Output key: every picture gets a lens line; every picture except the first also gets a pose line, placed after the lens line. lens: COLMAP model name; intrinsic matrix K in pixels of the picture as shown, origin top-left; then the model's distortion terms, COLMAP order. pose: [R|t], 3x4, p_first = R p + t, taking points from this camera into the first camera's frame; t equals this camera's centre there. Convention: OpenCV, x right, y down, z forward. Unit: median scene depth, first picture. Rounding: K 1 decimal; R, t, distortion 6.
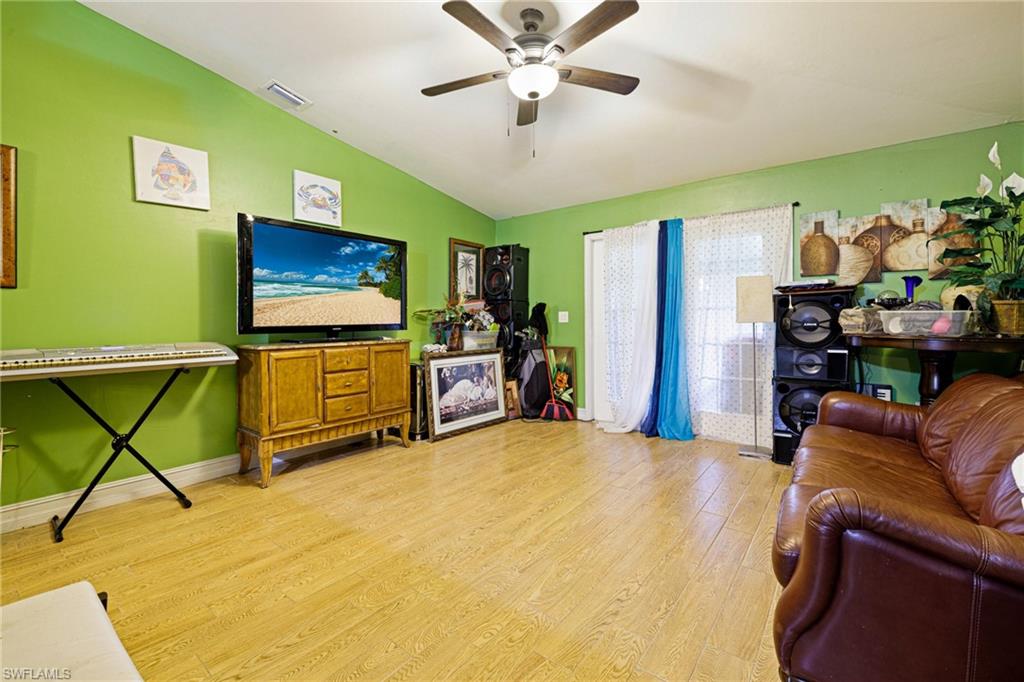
lens RADIAL K [[437.7, 0, 506.9], [0, 437.7, 321.6], [0, 0, 1]] dist [-0.000485, -0.000116]
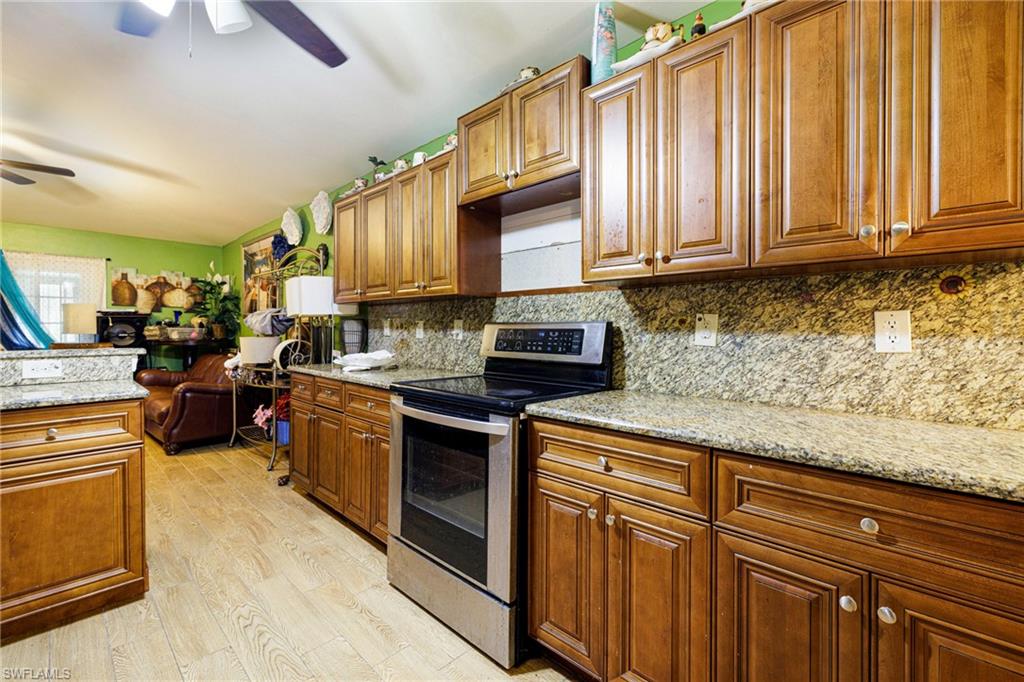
lens RADIAL K [[438.7, 0, 514.5], [0, 438.7, 330.6], [0, 0, 1]] dist [0.000248, 0.000148]
pose [[0.095974, 0.002020, 0.995382, -0.862530], [0.004845, 0.999985, -0.002497, 0.001153], [-0.995372, 0.005063, 0.095963, -0.681546]]
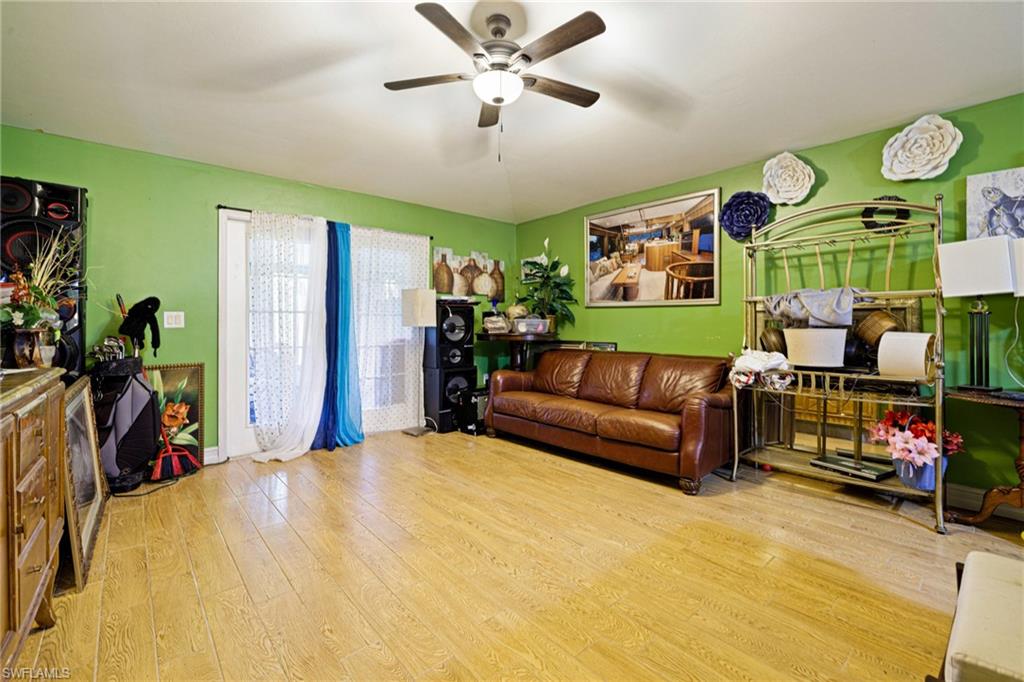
lens RADIAL K [[437.7, 0, 506.9], [0, 437.7, 321.6], [0, 0, 1]] dist [-0.000485, -0.000116]
pose [[0.187311, 0.010305, 0.982247, -0.665244], [0.006803, 0.999907, -0.011788, 0.004625], [-0.982277, 0.008891, 0.187224, 0.580424]]
